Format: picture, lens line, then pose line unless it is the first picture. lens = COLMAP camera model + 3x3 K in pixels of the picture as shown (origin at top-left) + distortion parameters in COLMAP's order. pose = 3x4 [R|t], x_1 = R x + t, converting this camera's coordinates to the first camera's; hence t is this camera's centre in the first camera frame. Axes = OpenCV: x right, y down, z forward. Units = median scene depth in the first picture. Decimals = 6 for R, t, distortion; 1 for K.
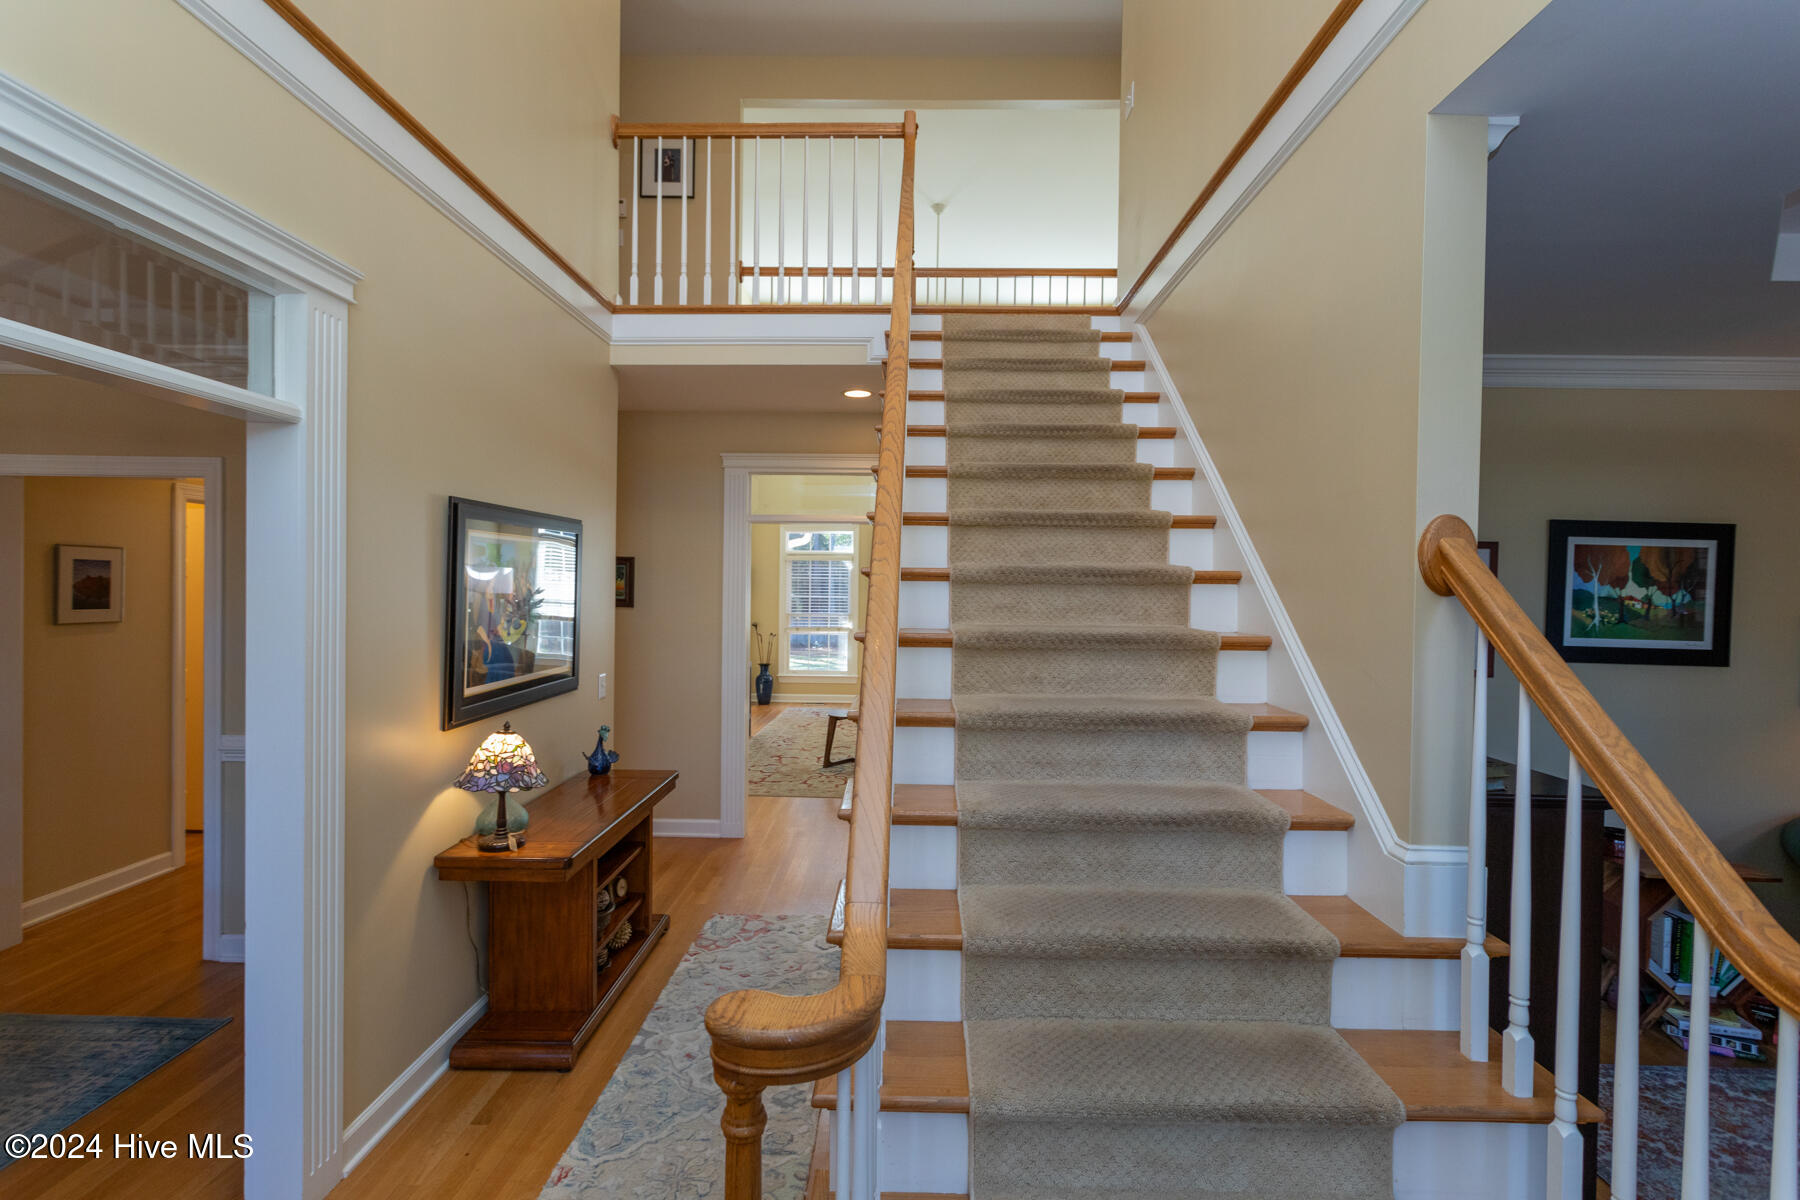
lens RADIAL K [[837.4, 0, 900.7], [0, 837.4, 600.1], [0, 0, 1]] dist [-0.002336, -0.000582]
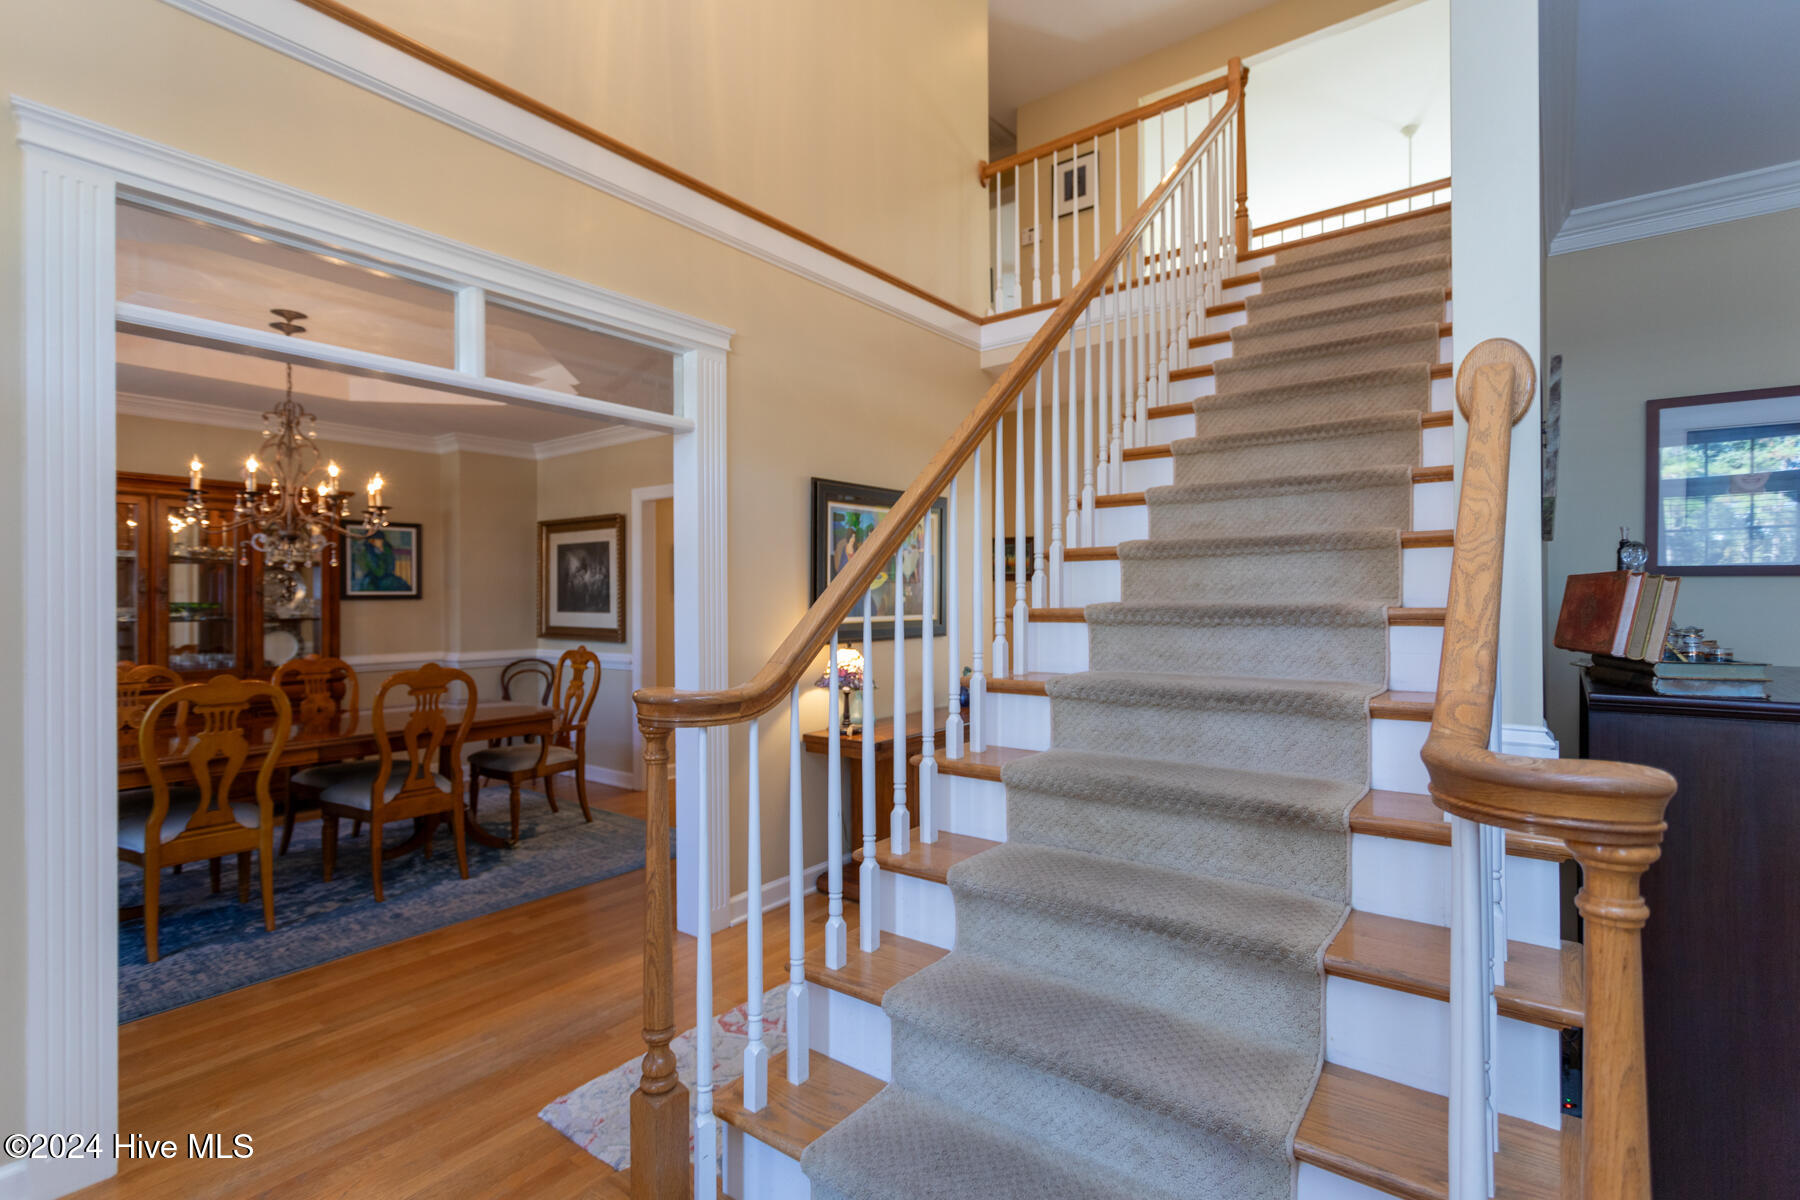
lens RADIAL K [[837.4, 0, 895.2], [0, 837.4, 591.4], [0, 0, 1]] dist [-0.002336, -0.000582]
pose [[0.804130, -0.023812, -0.593976, 0.529710], [0.008829, 0.999566, -0.028120, 0.142435], [0.594388, 0.017368, 0.803991, -0.049159]]
